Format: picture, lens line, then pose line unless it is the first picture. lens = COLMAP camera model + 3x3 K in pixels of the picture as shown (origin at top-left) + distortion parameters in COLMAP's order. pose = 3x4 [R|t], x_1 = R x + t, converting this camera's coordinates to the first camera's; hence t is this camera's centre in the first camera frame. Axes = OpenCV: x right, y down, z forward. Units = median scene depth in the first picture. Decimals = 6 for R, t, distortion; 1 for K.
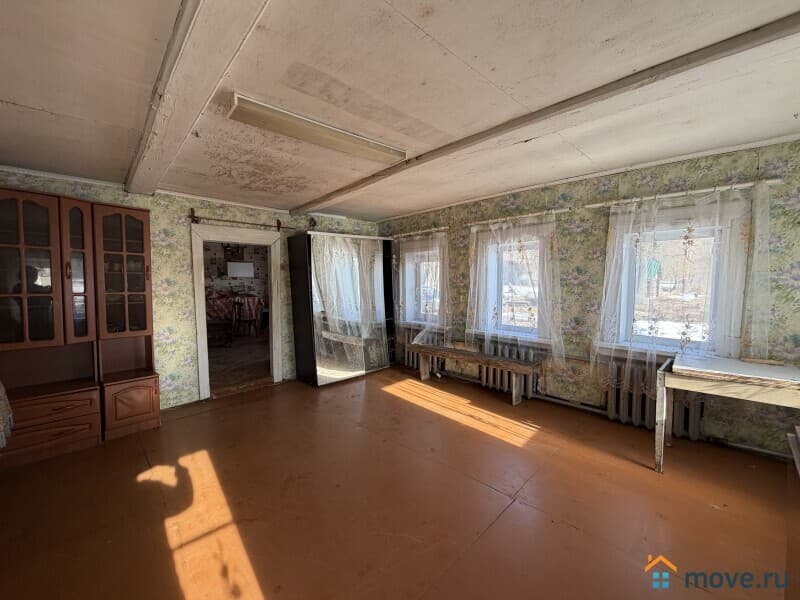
lens RADIAL K [[319.7, 0, 397.2], [0, 319.7, 300.0], [0, 0, 1]] dist [-0.000447, -0.000216]
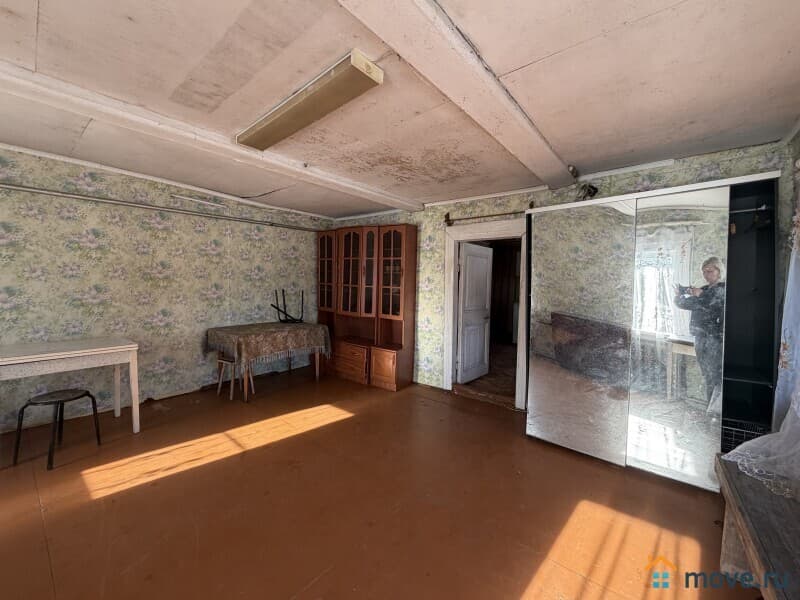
lens RADIAL K [[318.6, 0, 397.9], [0, 318.6, 300.3], [0, 0, 1]] dist [0.000594, -0.000131]
pose [[0.114321, 0.067949, -0.991117, 0.478863], [-0.078702, 0.995142, 0.059147, -0.044285], [0.990321, 0.071242, 0.119114, 0.787497]]
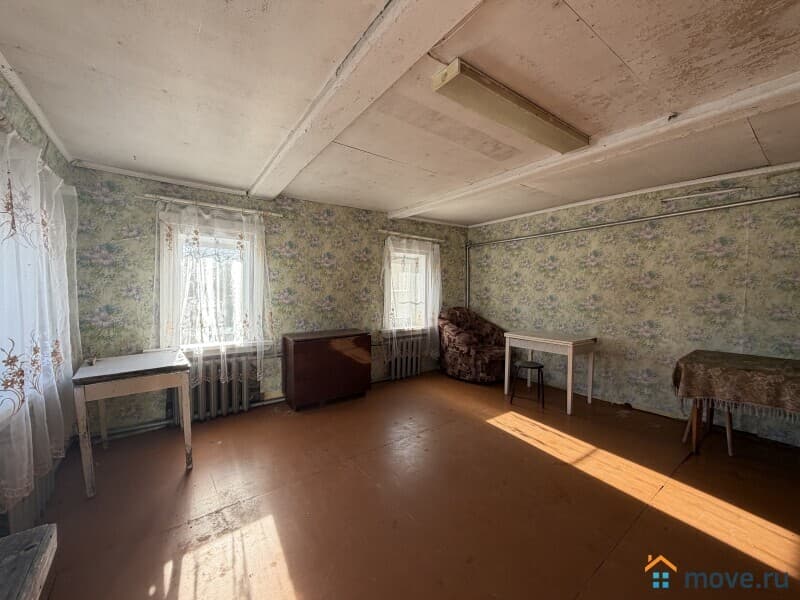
lens RADIAL K [[318.6, 0, 397.9], [0, 318.6, 300.3], [0, 0, 1]] dist [0.000594, -0.000131]
pose [[-0.991206, 0.000492, 0.132327, 0.010846], [0.012645, 0.995769, 0.091012, -0.059720], [-0.131722, 0.091885, -0.987019, 1.274107]]
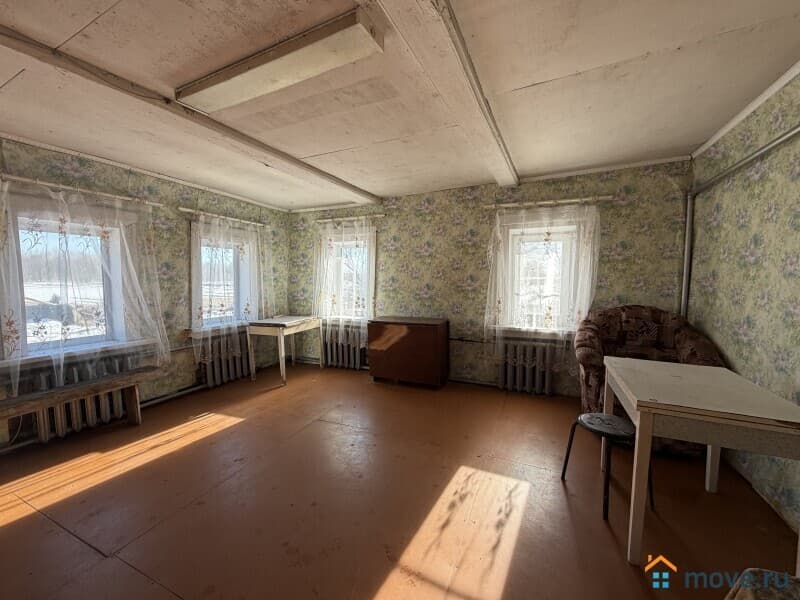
lens RADIAL K [[318.6, 0, 397.9], [0, 318.6, 300.3], [0, 0, 1]] dist [0.000594, -0.000131]
pose [[-0.352043, -0.057444, 0.934219, -0.670657], [0.065932, 0.994114, 0.085972, -0.021179], [-0.933659, 0.091861, -0.346183, 0.664081]]
